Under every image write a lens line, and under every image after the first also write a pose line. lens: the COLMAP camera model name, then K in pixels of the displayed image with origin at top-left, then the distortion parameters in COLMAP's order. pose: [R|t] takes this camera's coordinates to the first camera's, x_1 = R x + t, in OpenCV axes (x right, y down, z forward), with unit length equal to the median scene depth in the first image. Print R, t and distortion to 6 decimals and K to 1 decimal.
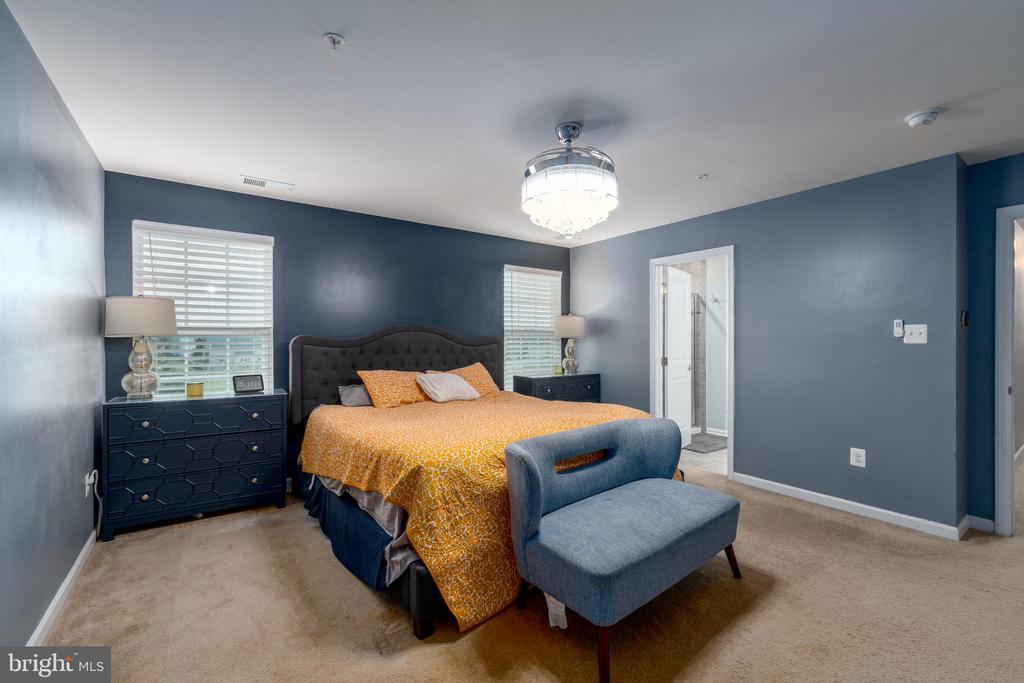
lens RADIAL K [[418.8, 0, 508.4], [0, 418.8, 343.2], [0, 0, 1]] dist [0.002439, 0.000732]
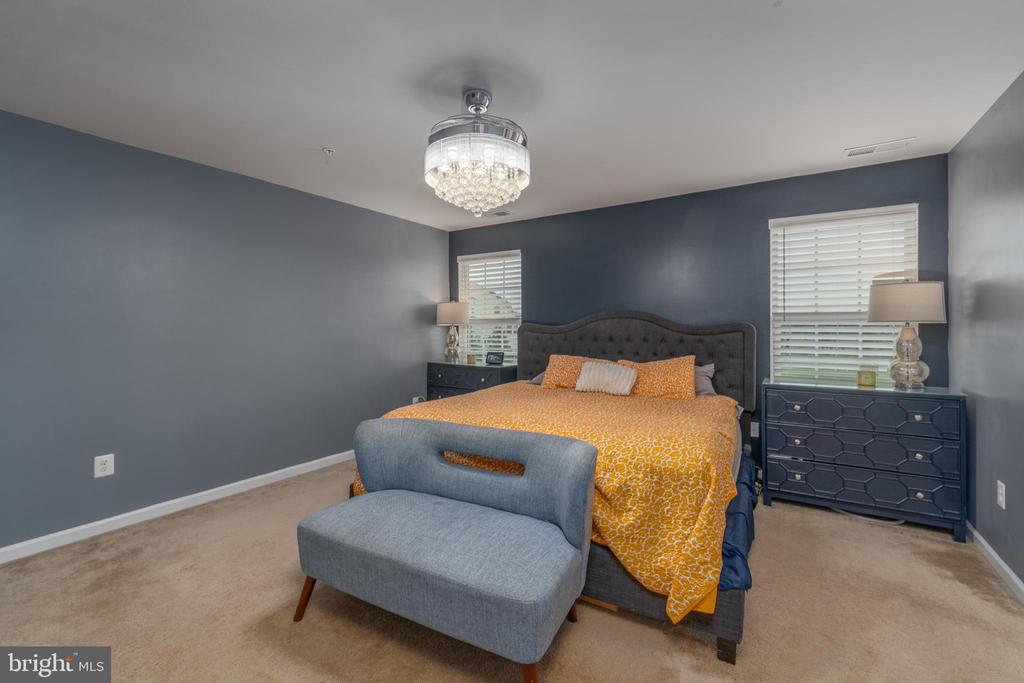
lens RADIAL K [[418.8, 0, 508.2], [0, 418.8, 331.5], [0, 0, 1]] dist [0.002439, 0.000732]
pose [[0.392942, 0.009462, -0.919514, 0.626414], [-0.008141, 0.999944, 0.006811, -0.002802], [0.919527, 0.004809, 0.392997, 0.434577]]
